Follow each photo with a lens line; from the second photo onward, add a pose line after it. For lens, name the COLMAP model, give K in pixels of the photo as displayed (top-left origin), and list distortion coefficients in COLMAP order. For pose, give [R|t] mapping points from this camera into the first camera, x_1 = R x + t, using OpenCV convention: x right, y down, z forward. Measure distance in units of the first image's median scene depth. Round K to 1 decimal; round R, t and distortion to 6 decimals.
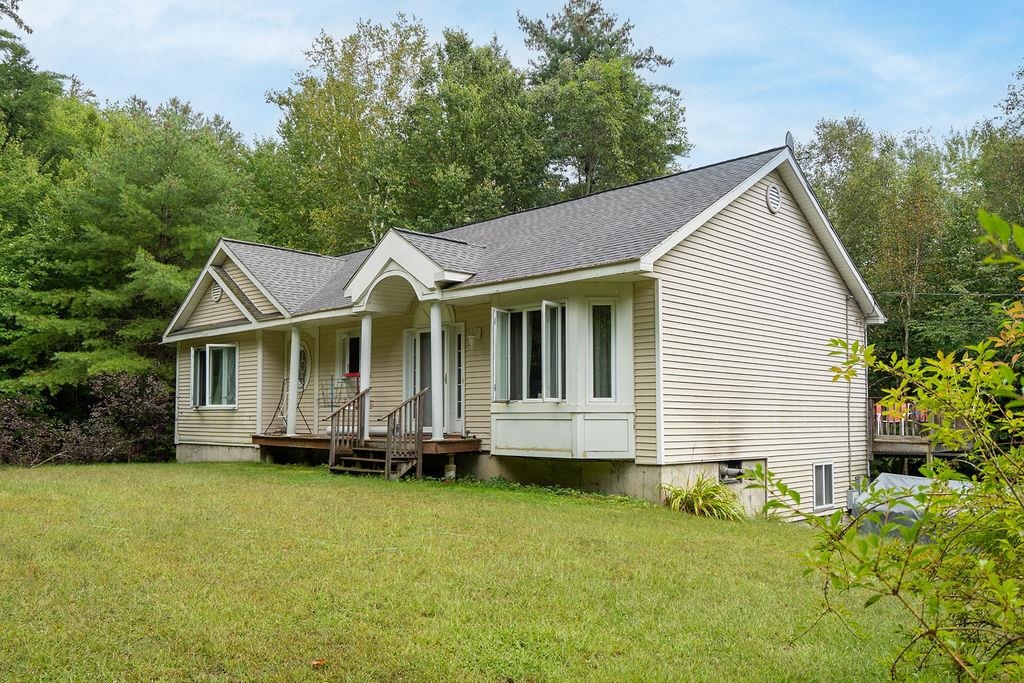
lens RADIAL K [[825.1, 0, 499.6], [0, 825.1, 341.0], [0, 0, 1]] dist [0.002687, 0.000098]
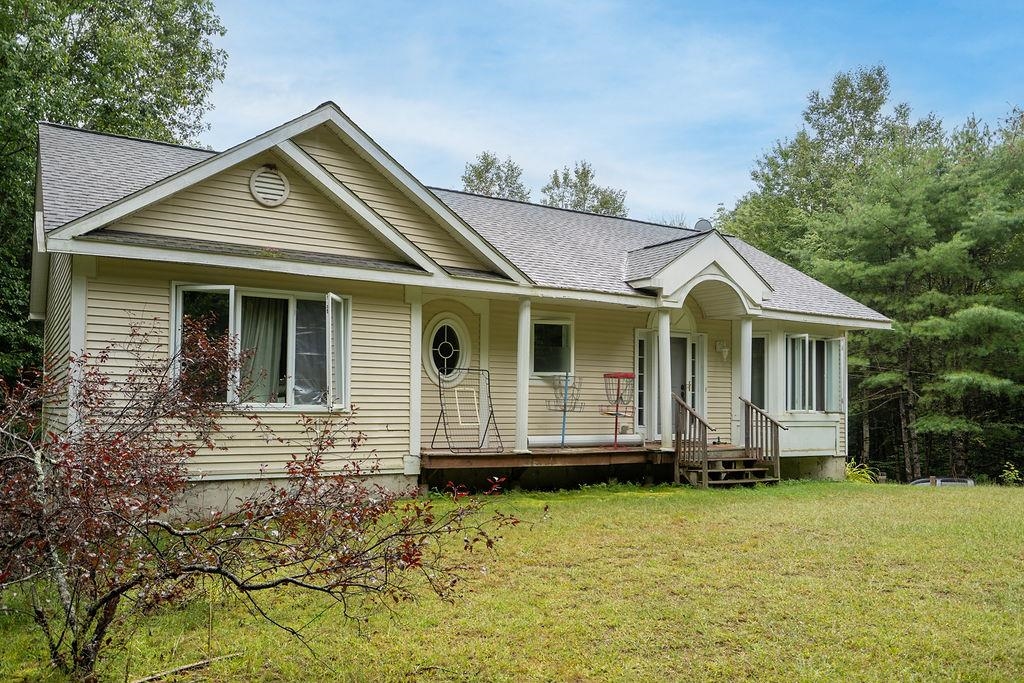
lens RADIAL K [[823.3, 0, 510.7], [0, 823.3, 355.7], [0, 0, 1]] dist [0.001843, 0.000522]
pose [[0.240159, 0.063280, 0.968669, -1.132588], [-0.099627, 0.994211, -0.040248, 0.073014], [-0.965608, -0.086839, 0.245073, 0.998248]]
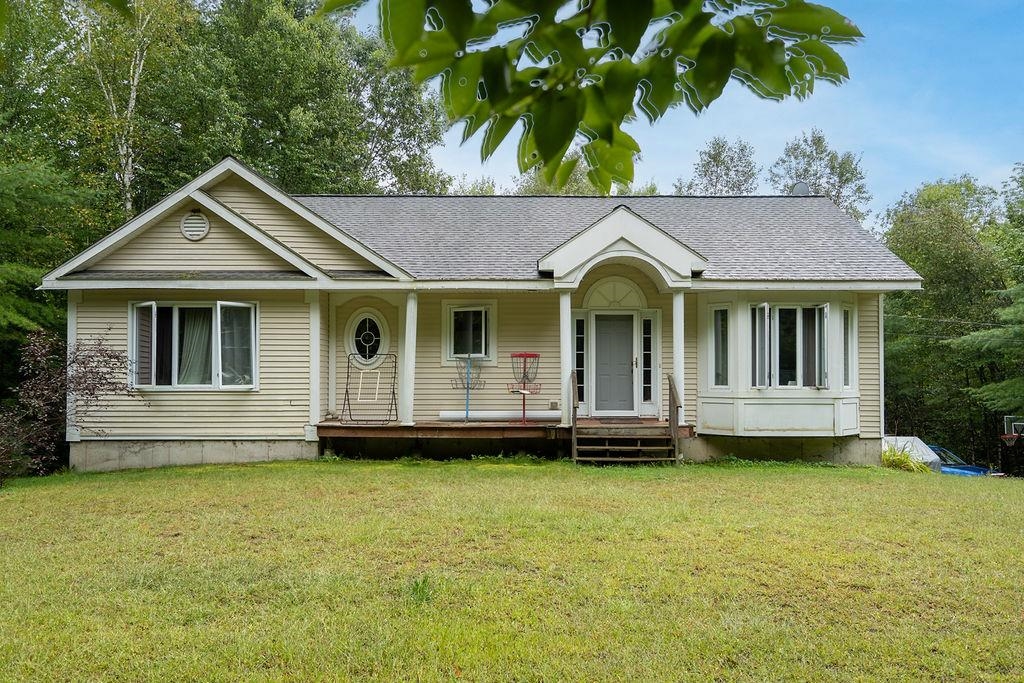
lens RADIAL K [[735.8, 0, 512.0], [0, 735.8, 341.5], [0, 0, 1]] dist [0.005471, 0.000447]
pose [[0.705663, 0.035518, 0.707657, -0.836779], [-0.065531, 0.997734, 0.015269, 0.015913], [-0.705511, -0.057149, 0.706391, 0.484269]]
